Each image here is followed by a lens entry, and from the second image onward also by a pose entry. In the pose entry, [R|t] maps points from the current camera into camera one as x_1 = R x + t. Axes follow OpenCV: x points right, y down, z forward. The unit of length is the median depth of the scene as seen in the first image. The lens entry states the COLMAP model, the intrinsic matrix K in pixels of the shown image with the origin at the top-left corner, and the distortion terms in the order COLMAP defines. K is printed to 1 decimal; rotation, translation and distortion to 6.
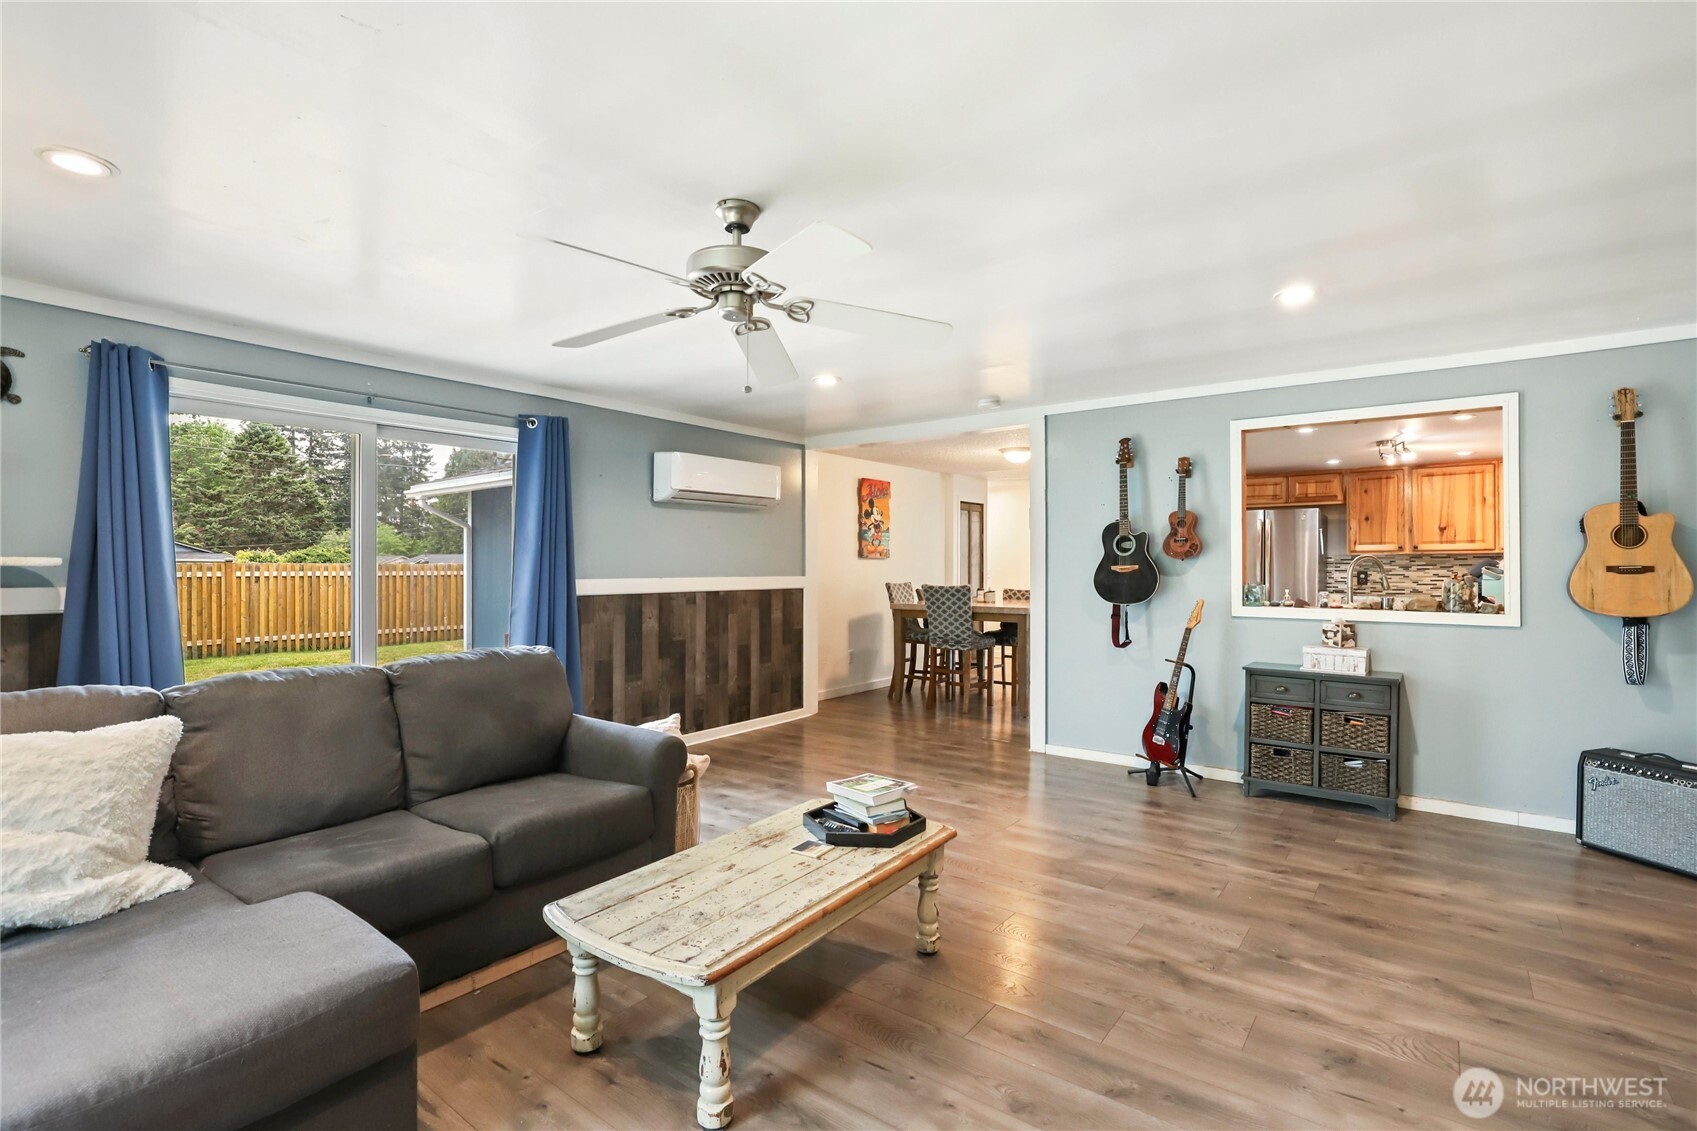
lens RADIAL K [[790.8, 0, 853.6], [0, 790.8, 565.4], [0, 0, 1]] dist [-0.003443, 0.000022]
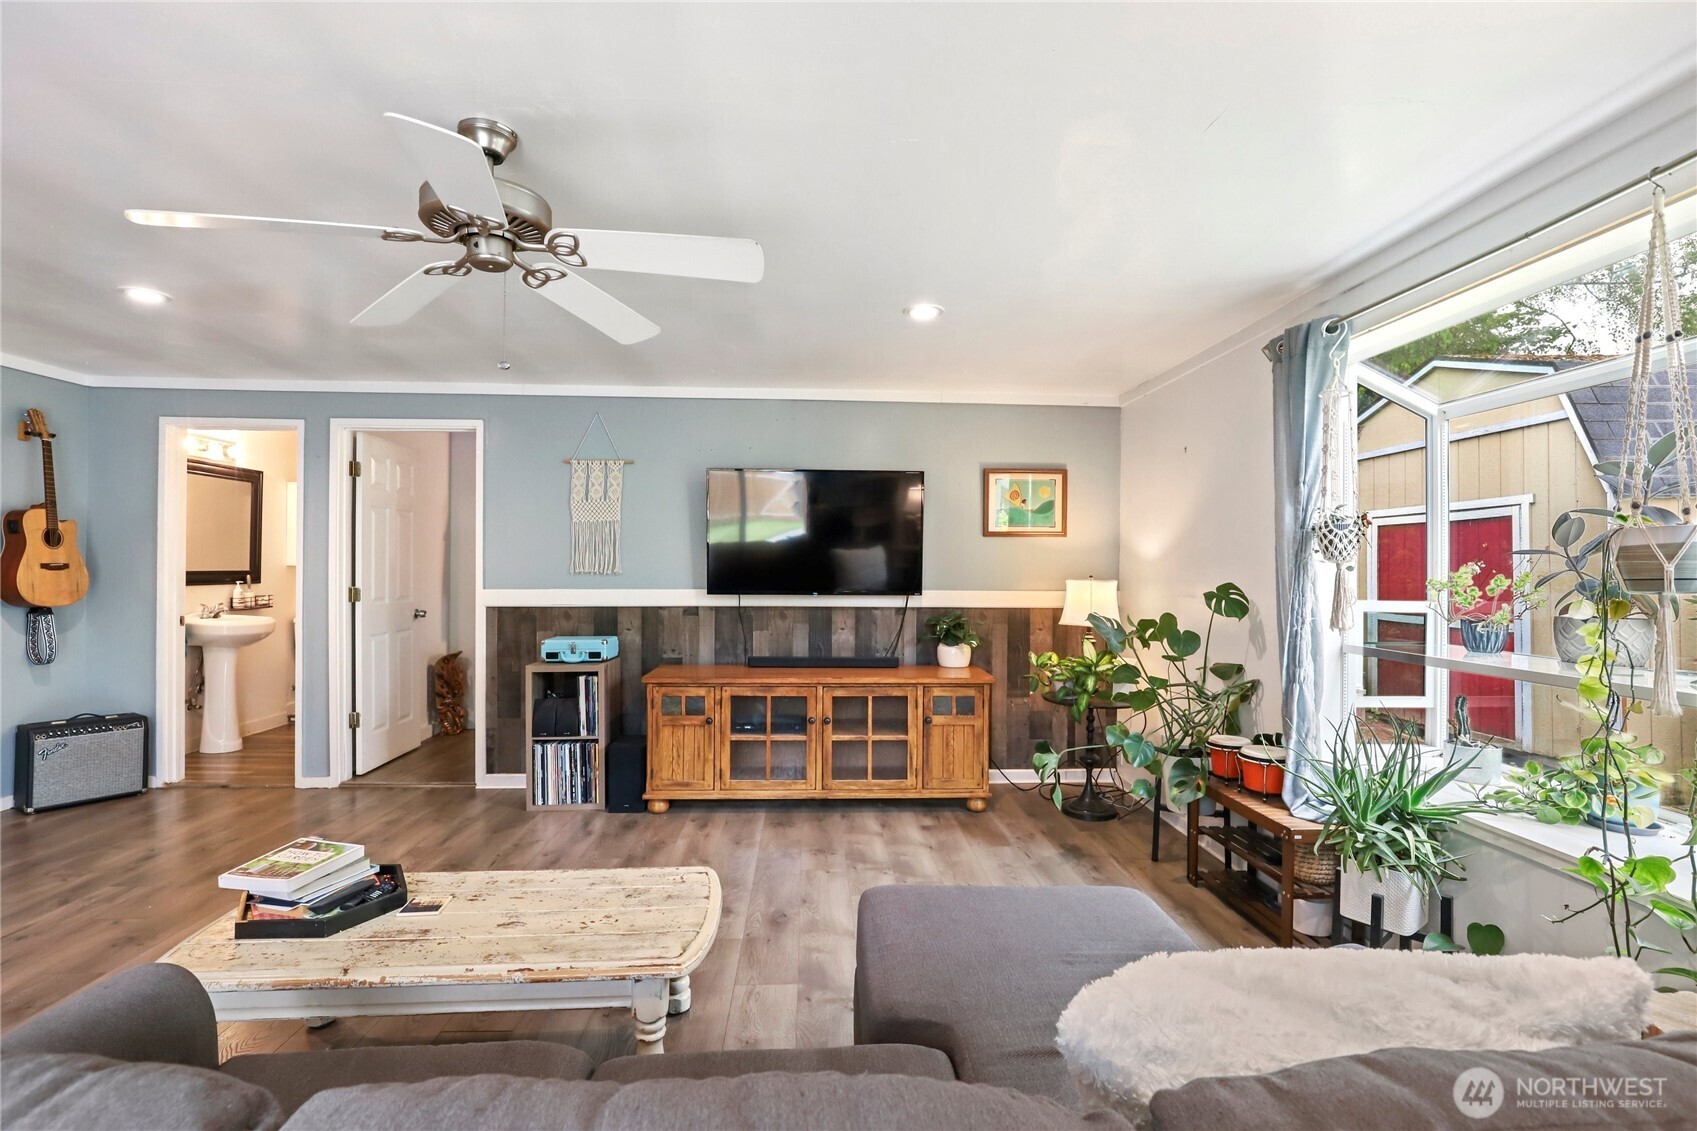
lens RADIAL K [[790.8, 0, 853.6], [0, 790.8, 565.4], [0, 0, 1]] dist [-0.003443, 0.000022]
pose [[-0.639314, -0.003435, 0.768938, -0.525540], [-0.007910, 0.999966, -0.002109, -0.002534], [-0.768905, -0.007431, -0.639319, 0.633023]]
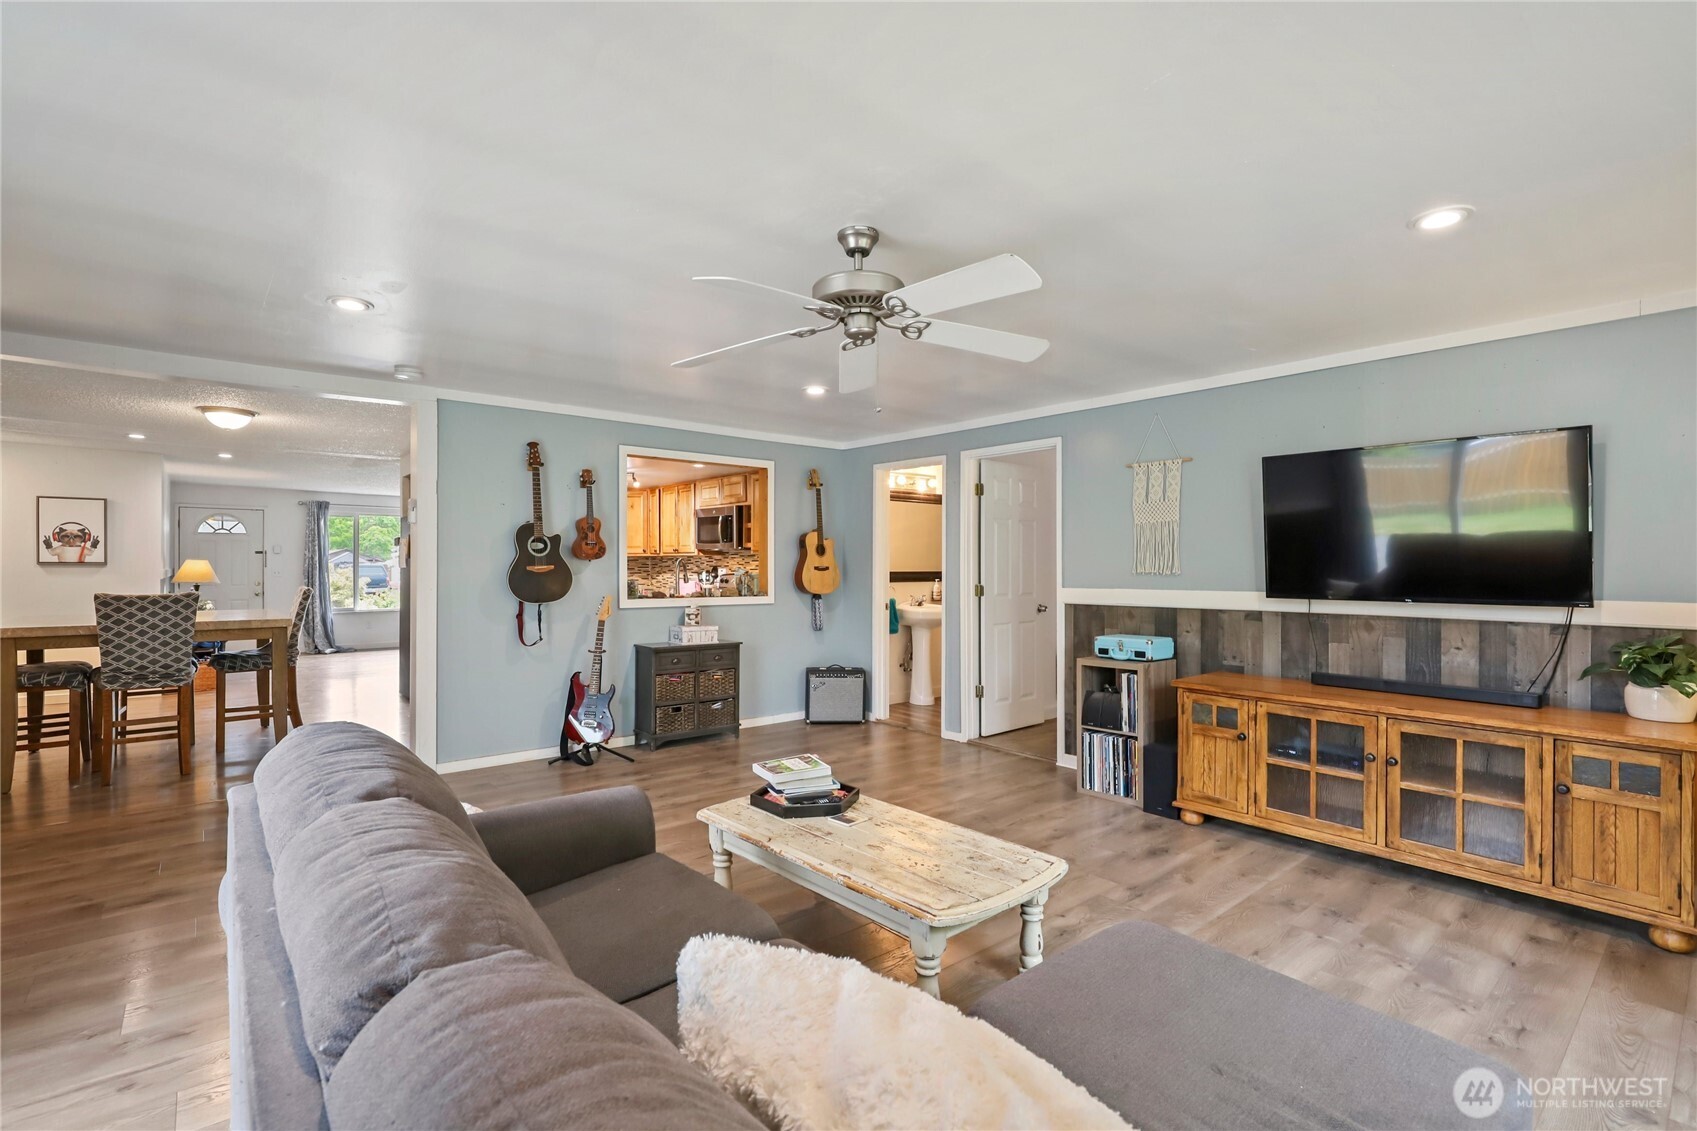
lens RADIAL K [[789.2, 0, 848.5], [0, 789.2, 565.5], [0, 0, 1]] dist [-0.002401, 0.000466]
pose [[0.222303, -0.000415, 0.974978, -0.613891], [-0.002791, 0.999996, 0.001062, -0.002815], [-0.974974, -0.002957, 0.222301, 0.399123]]
